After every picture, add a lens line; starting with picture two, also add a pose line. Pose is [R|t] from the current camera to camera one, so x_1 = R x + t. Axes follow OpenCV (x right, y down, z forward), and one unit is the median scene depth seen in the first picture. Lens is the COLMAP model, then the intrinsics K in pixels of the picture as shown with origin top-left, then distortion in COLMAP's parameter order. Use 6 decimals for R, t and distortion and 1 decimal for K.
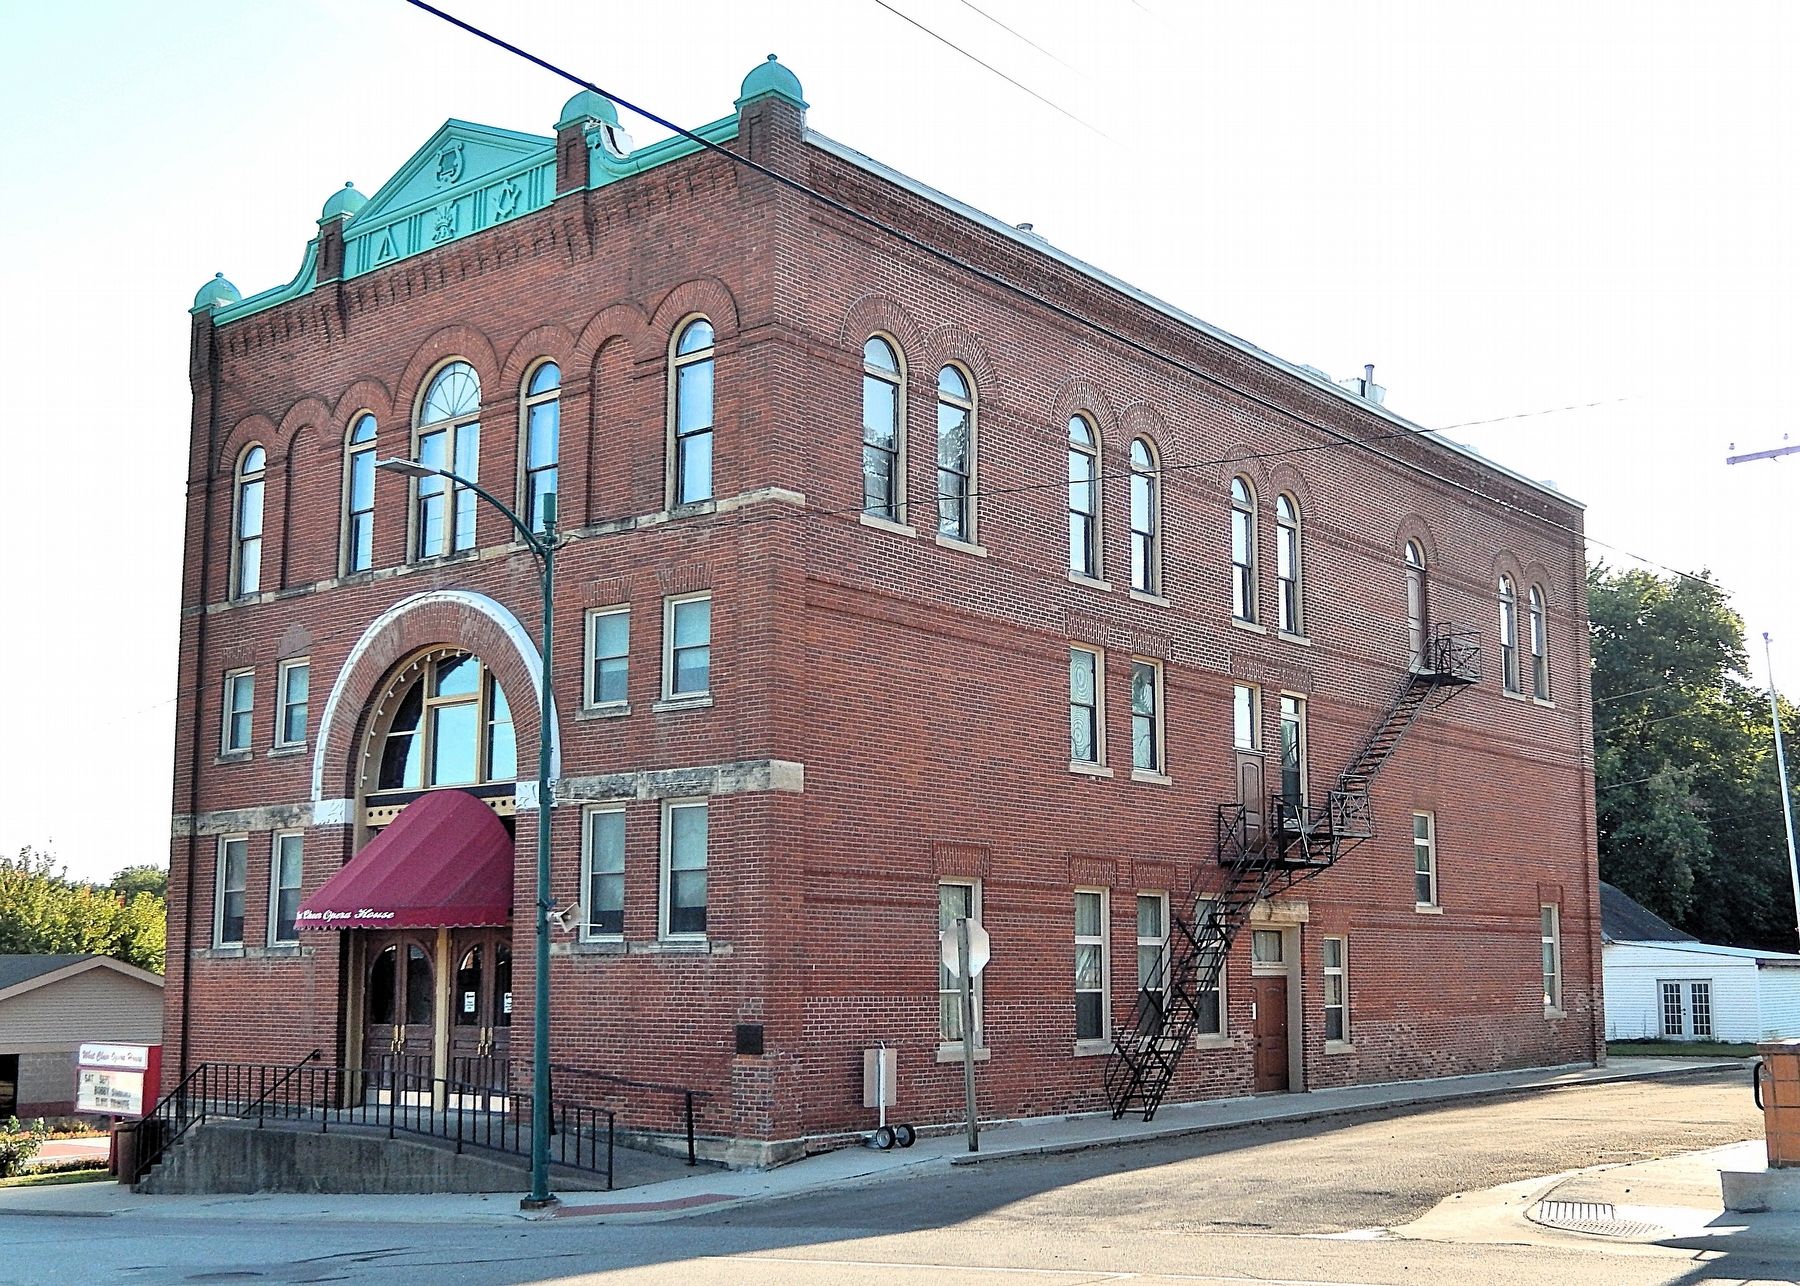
lens RADIAL K [[1987.5, 0, 904.5], [0, 1987.5, 647.5], [0, 0, 1]] dist [0.003653, 0.000000]
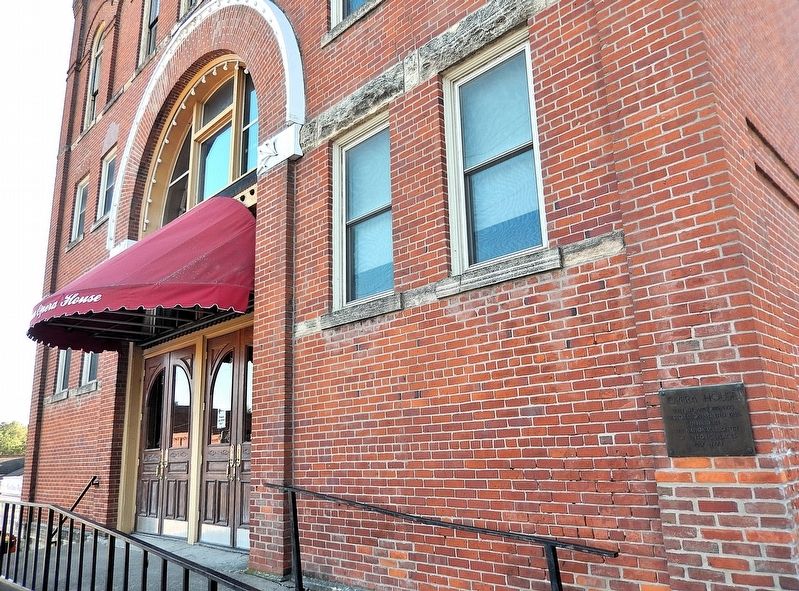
lens RADIAL K [[603.1, 0, 396.8], [0, 603.1, 294.9], [0, 0, 1]] dist [0.000300, 0.005195]
pose [[0.993535, -0.053736, -0.100006, -0.117472], [0.044052, 0.994344, -0.096643, 0.162811], [0.104633, 0.091612, 0.990282, 0.780367]]
